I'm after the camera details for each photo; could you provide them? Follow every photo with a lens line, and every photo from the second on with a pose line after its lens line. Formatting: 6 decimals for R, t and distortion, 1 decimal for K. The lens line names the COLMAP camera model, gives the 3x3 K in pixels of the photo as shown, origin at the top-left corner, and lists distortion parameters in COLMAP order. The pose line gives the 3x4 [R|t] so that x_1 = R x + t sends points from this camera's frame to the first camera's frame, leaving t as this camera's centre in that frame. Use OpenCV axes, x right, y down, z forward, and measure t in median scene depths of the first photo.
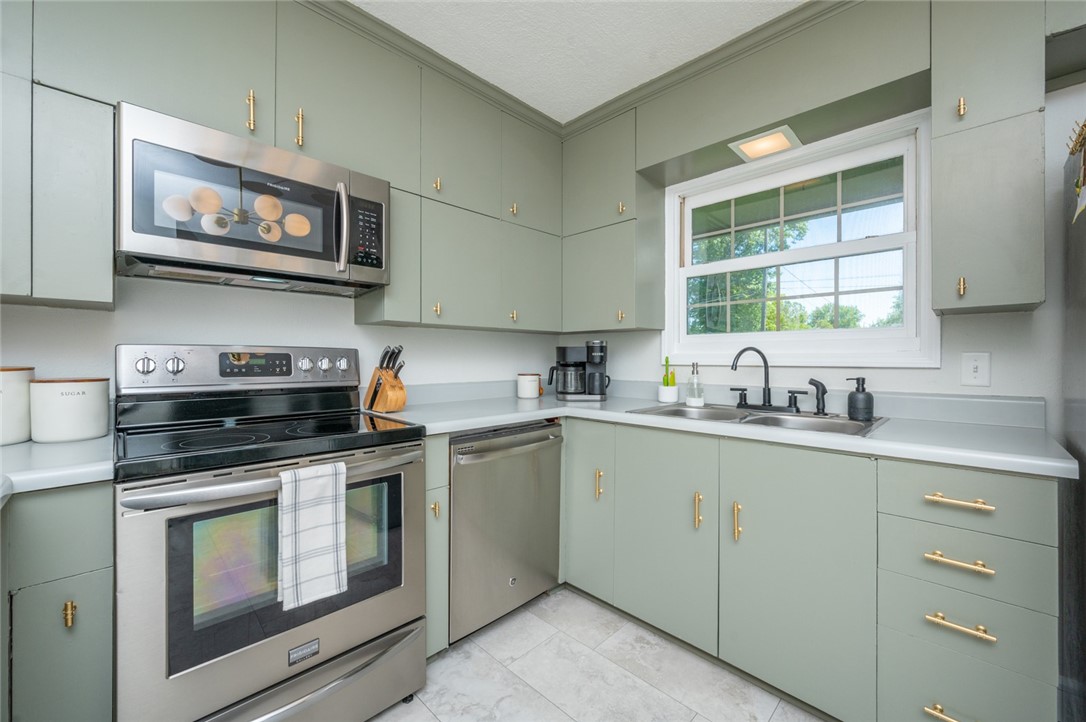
lens RADIAL K [[429.0, 0, 545.1], [0, 429.0, 359.9], [0, 0, 1]] dist [-0.000234, -0.000183]
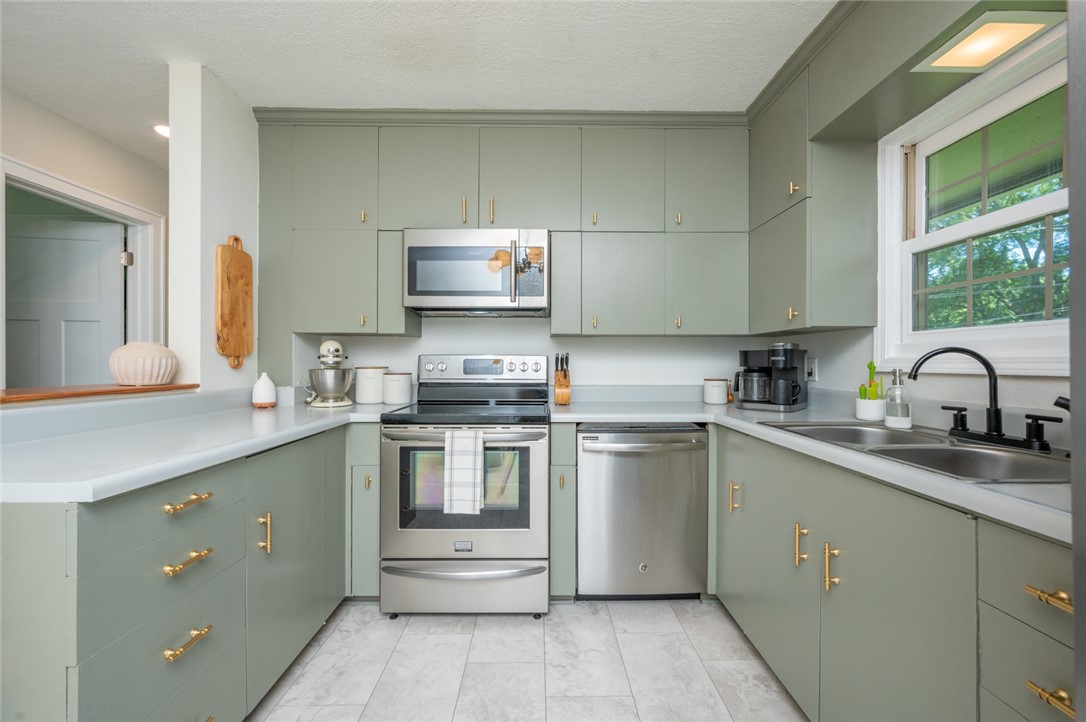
lens RADIAL K [[428.5, 0, 543.1], [0, 428.5, 363.2], [0, 0, 1]] dist [-0.001082, -0.000113]
pose [[0.712433, 0.002050, -0.701737, 0.484929], [-0.003670, 0.999993, -0.000804, -0.001413], [0.701731, 0.003148, 0.712436, 0.042735]]
